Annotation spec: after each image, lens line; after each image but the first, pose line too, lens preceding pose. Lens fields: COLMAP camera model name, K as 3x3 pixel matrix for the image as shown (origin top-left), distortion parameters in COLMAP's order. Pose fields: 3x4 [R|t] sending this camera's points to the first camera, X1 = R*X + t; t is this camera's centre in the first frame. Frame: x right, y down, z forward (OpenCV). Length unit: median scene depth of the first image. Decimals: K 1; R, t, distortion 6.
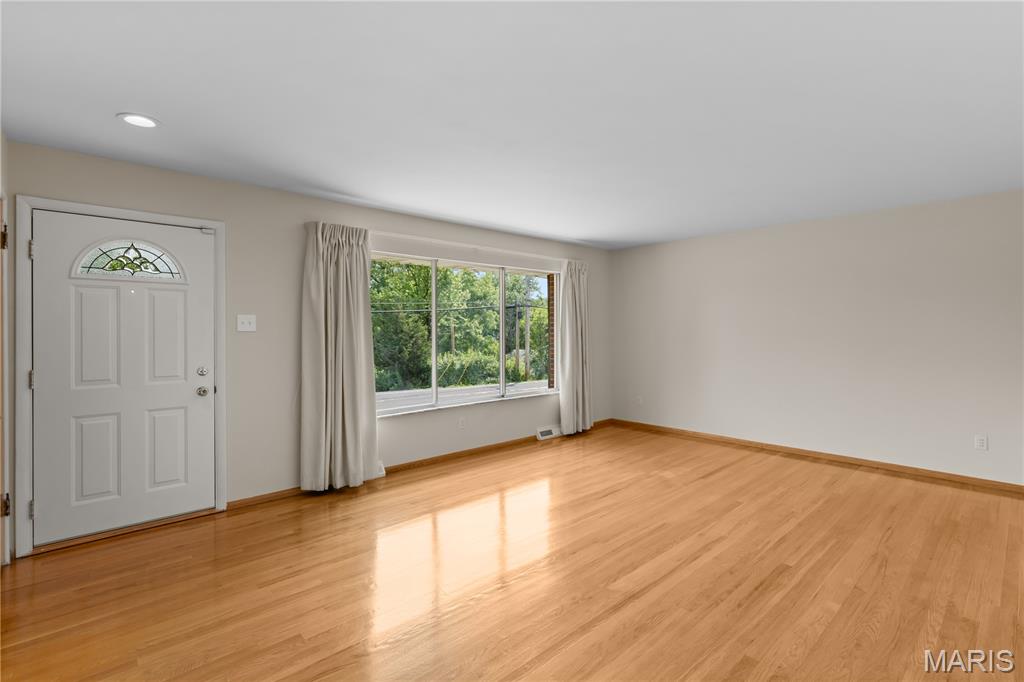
lens RADIAL K [[466.7, 0, 515.2], [0, 466.7, 329.9], [0, 0, 1]] dist [-0.000033, -0.000351]
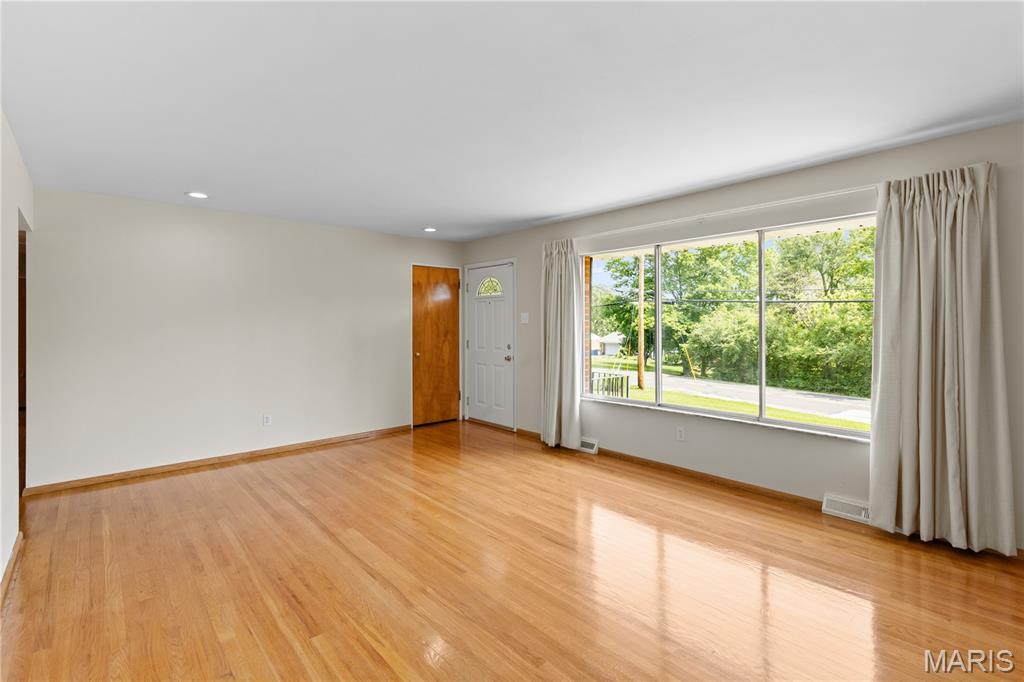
lens RADIAL K [[457.2, 0, 512.9], [0, 457.2, 320.2], [0, 0, 1]] dist [0.000697, 0.000018]
pose [[0.009400, -0.002995, -0.999951, 1.188398], [0.005307, 0.999982, -0.002945, -0.004592], [0.999942, -0.005279, 0.009416, 1.174180]]
